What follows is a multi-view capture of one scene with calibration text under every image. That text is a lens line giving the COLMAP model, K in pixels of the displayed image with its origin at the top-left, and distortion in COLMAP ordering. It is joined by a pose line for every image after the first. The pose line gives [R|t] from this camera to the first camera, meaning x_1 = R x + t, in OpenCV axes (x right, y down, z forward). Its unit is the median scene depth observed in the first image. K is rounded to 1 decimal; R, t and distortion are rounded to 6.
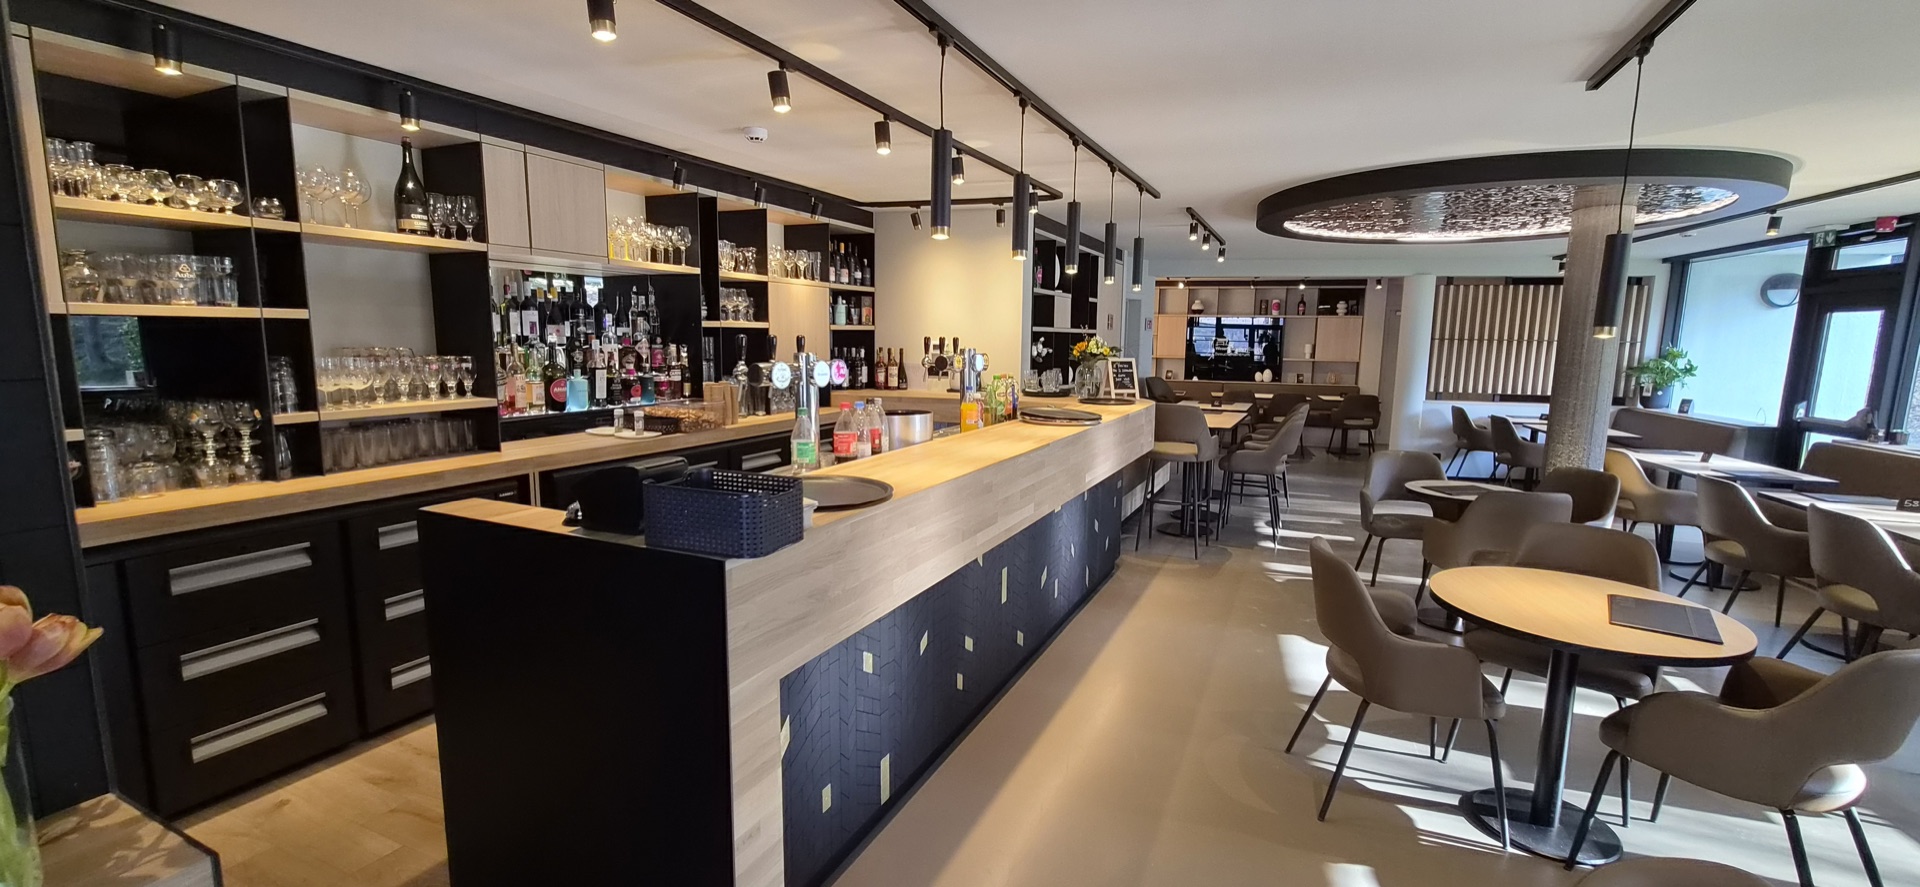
lens RADIAL K [[781.9, 0, 972.1], [0, 781.9, 443.3], [0, 0, 1]] dist [0.001117, 0.004539]
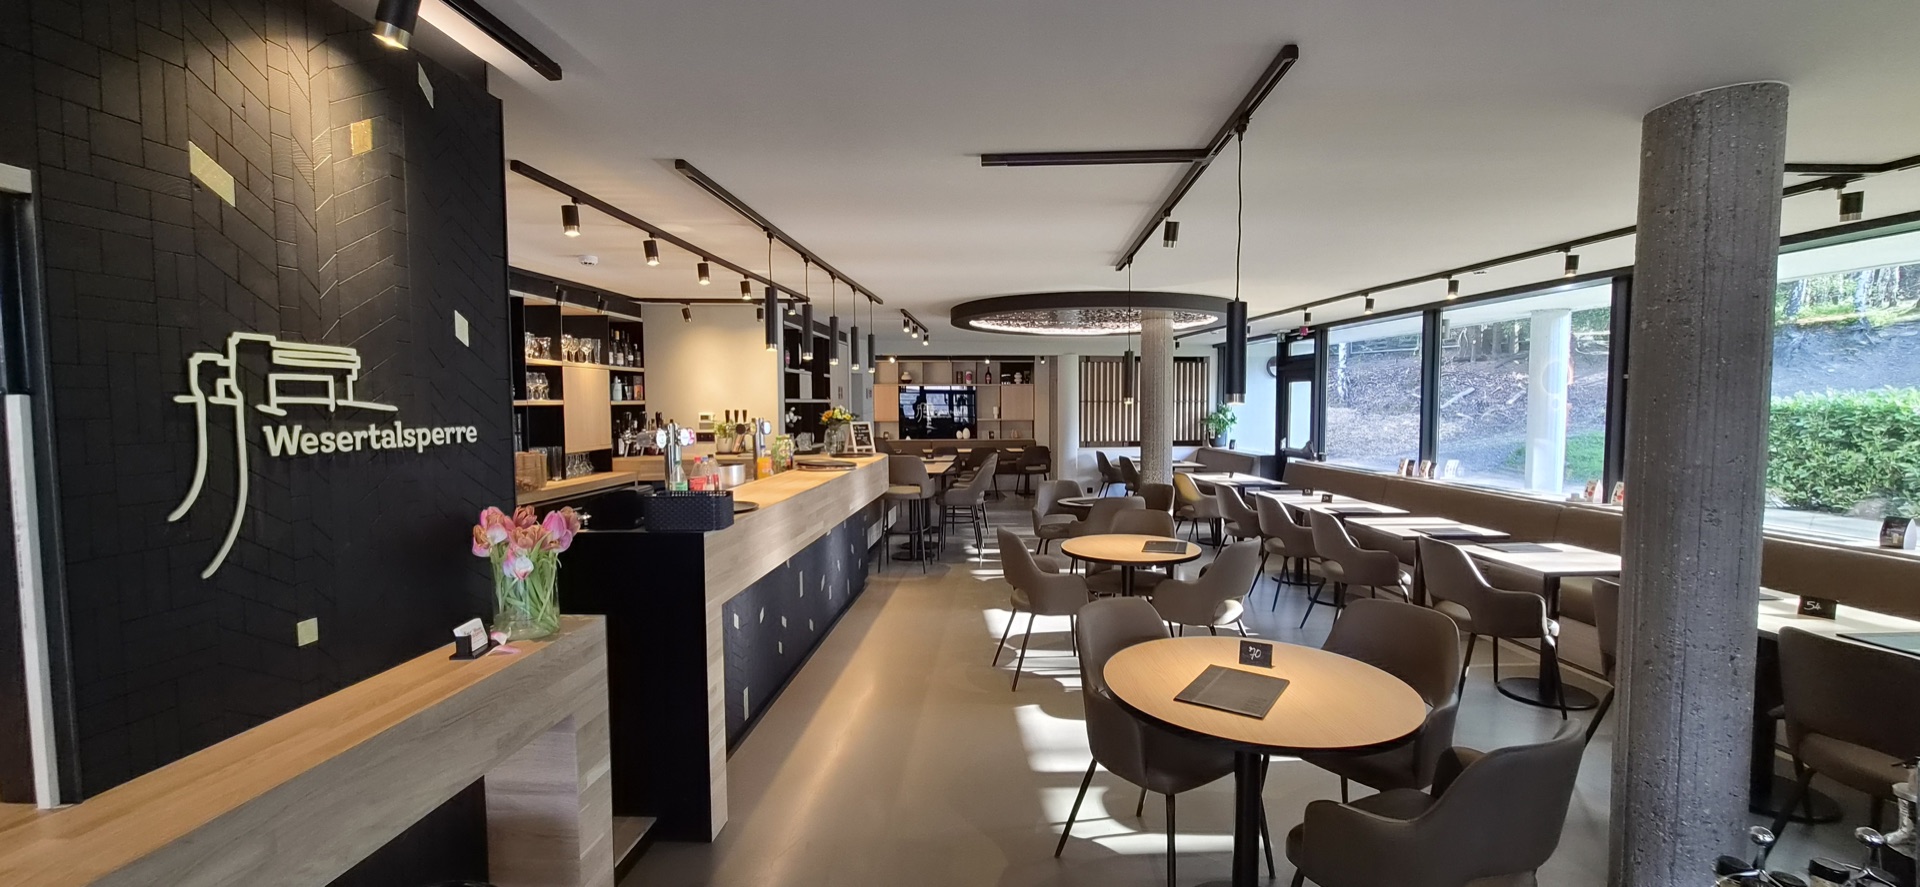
lens RADIAL K [[781.9, 0, 972.1], [0, 781.9, 443.3], [0, 0, 1]] dist [0.001117, 0.004539]
pose [[0.932698, -0.038058, 0.358644, -0.101588], [0.067779, 0.995195, -0.070661, 0.030156], [-0.354231, 0.090214, 0.930796, -0.269662]]
